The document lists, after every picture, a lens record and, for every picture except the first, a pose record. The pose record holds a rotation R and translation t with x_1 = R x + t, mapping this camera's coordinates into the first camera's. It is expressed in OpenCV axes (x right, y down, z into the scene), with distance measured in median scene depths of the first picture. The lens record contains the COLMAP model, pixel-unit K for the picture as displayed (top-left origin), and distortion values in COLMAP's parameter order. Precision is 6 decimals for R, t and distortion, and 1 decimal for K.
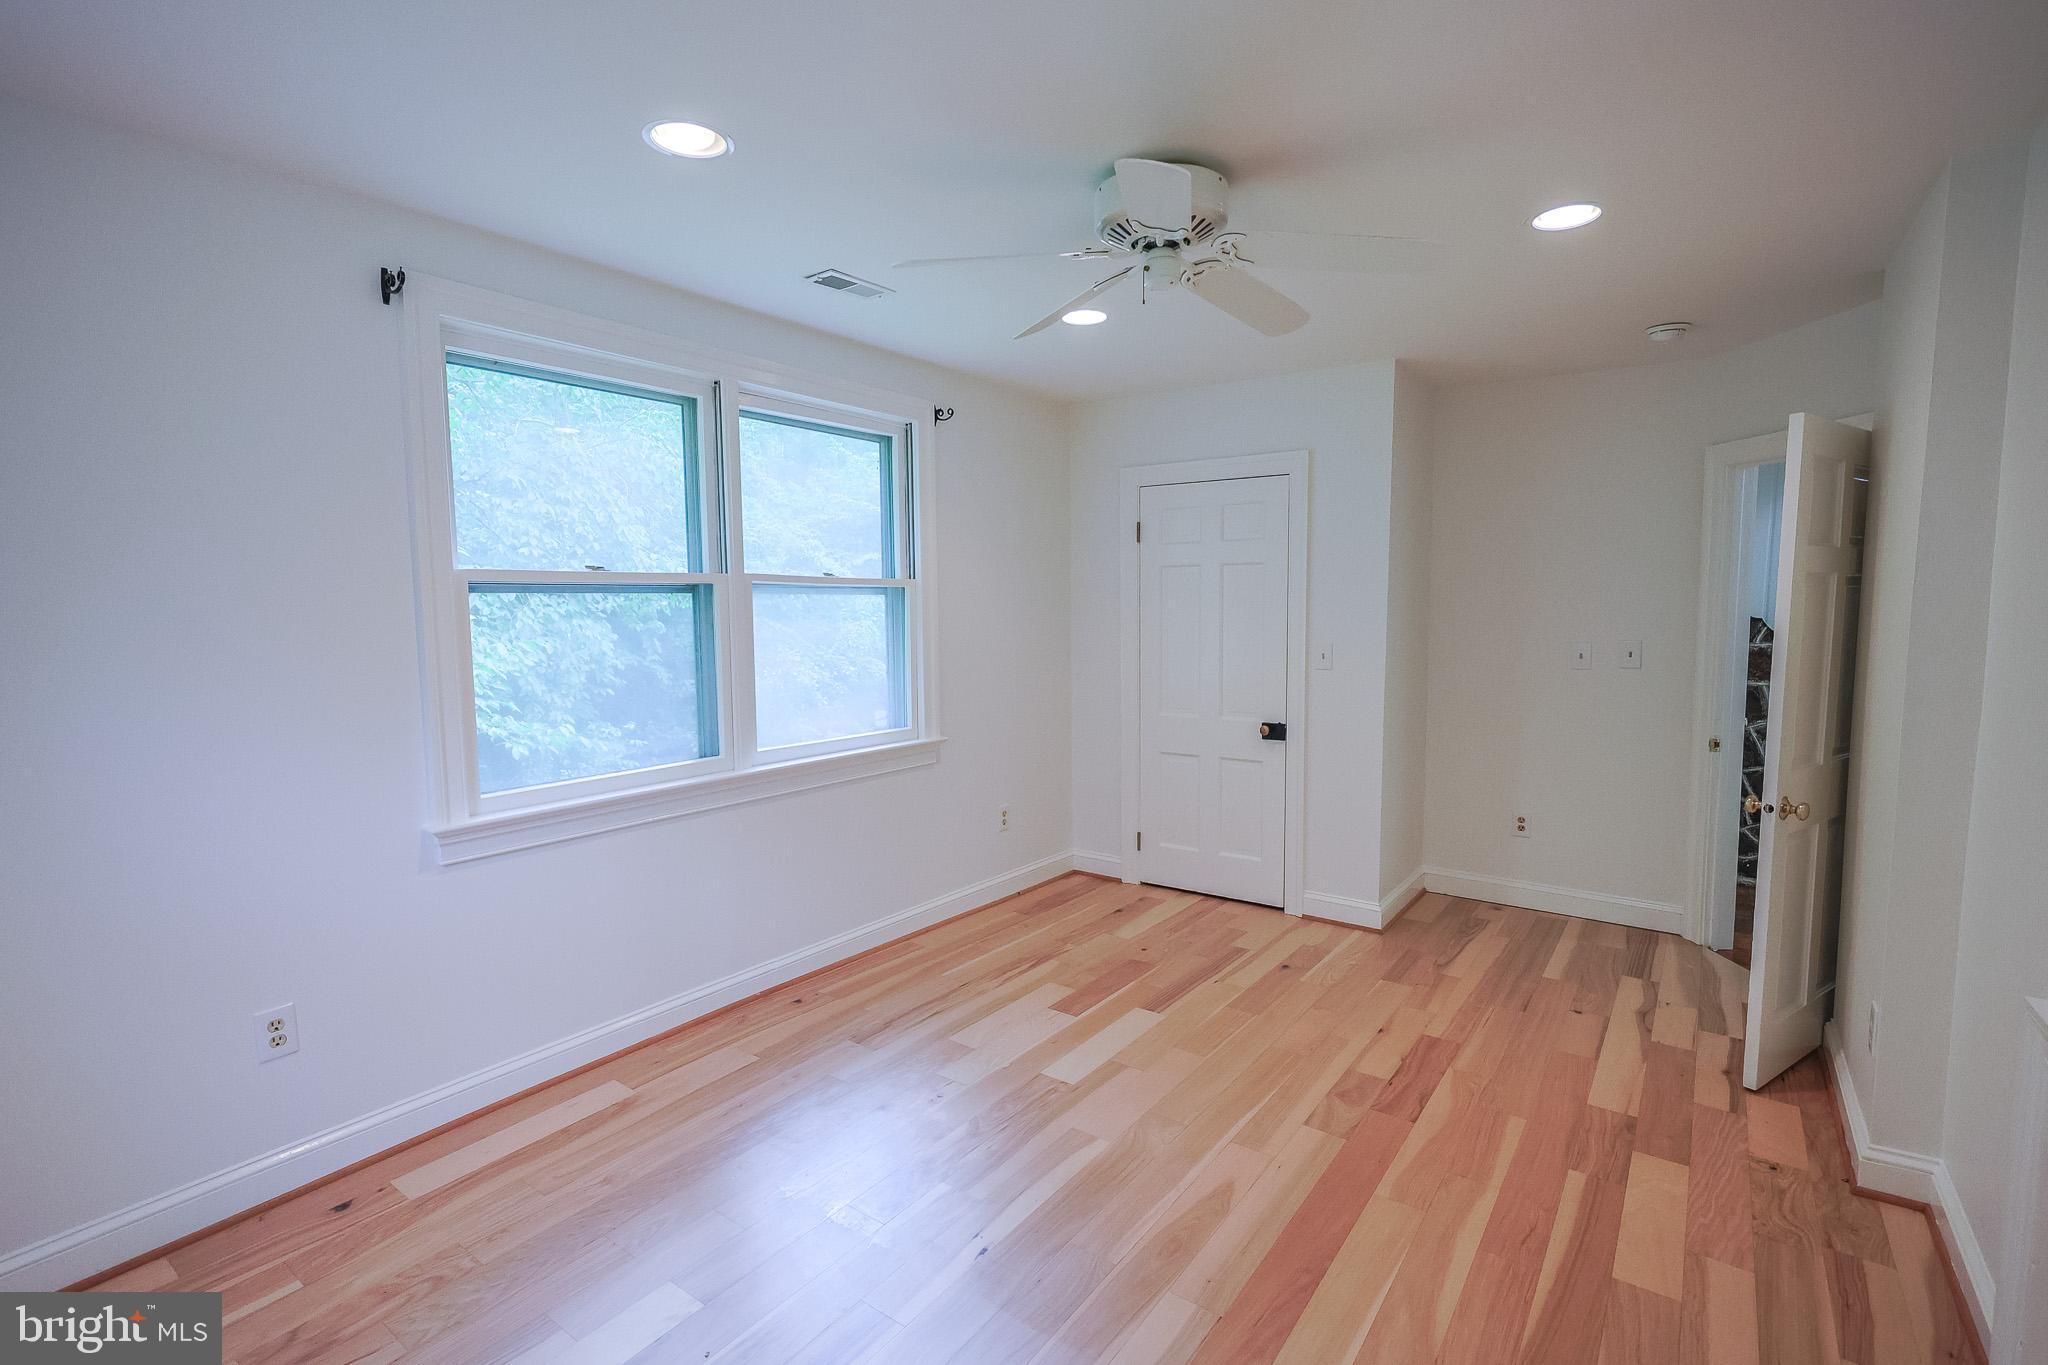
lens RADIAL K [[904.9, 0, 1039.1], [0, 904.9, 678.3], [0, 0, 1]] dist [0.002886, 0.000653]
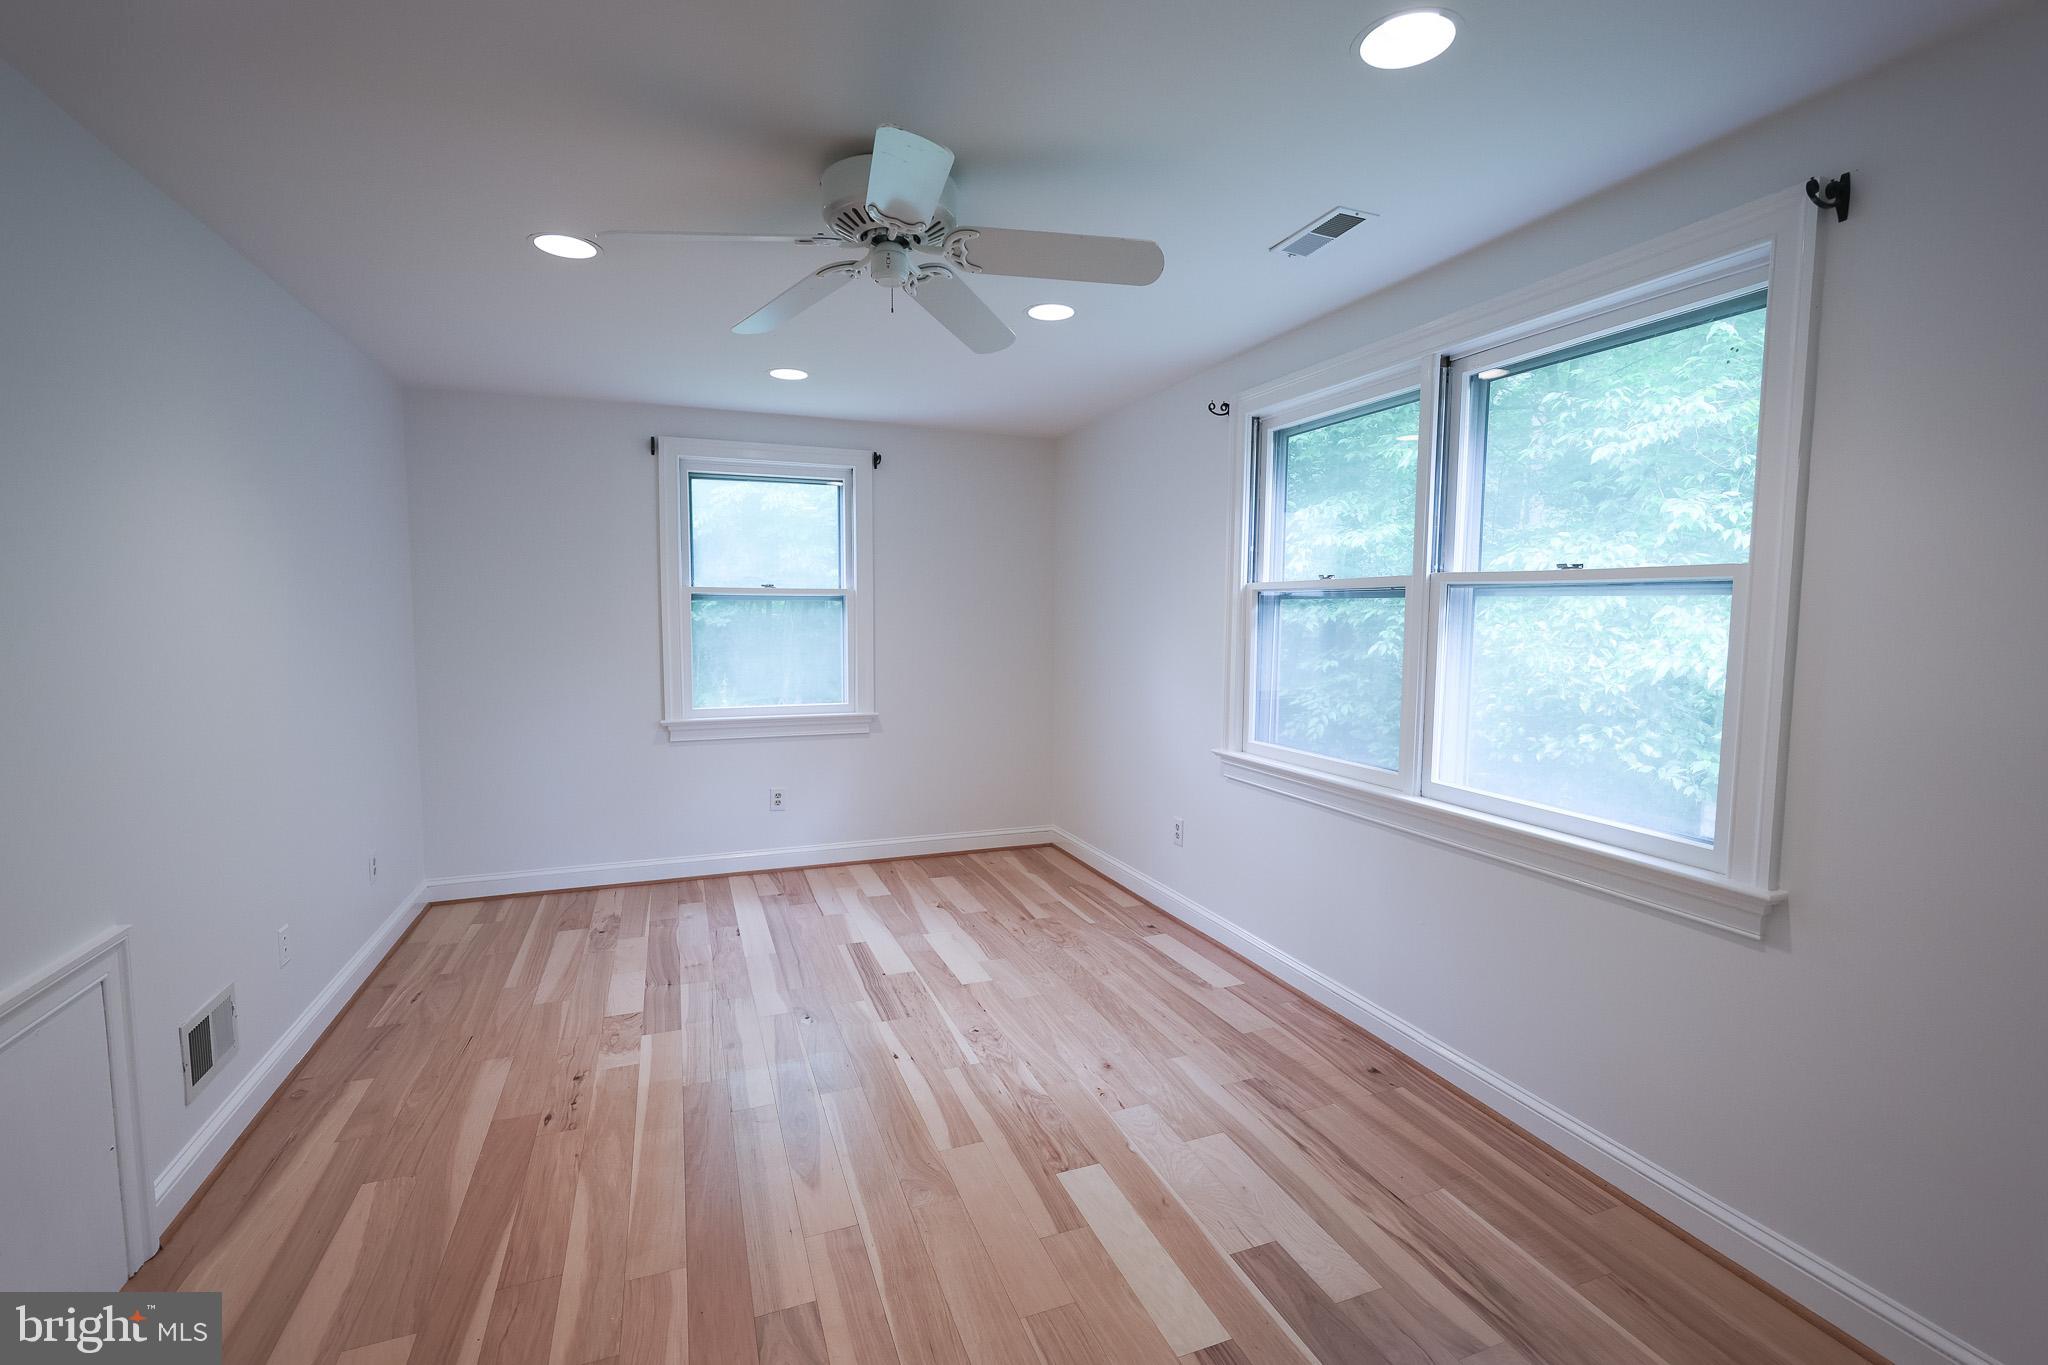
lens RADIAL K [[904.9, 0, 1038.3], [0, 904.9, 687.9], [0, 0, 1]] dist [0.002886, 0.000653]
pose [[-0.520827, 0.076765, -0.850204, 0.770387], [-0.074769, 0.988019, 0.135011, -0.121027], [0.850381, 0.133887, -0.508848, 1.425623]]
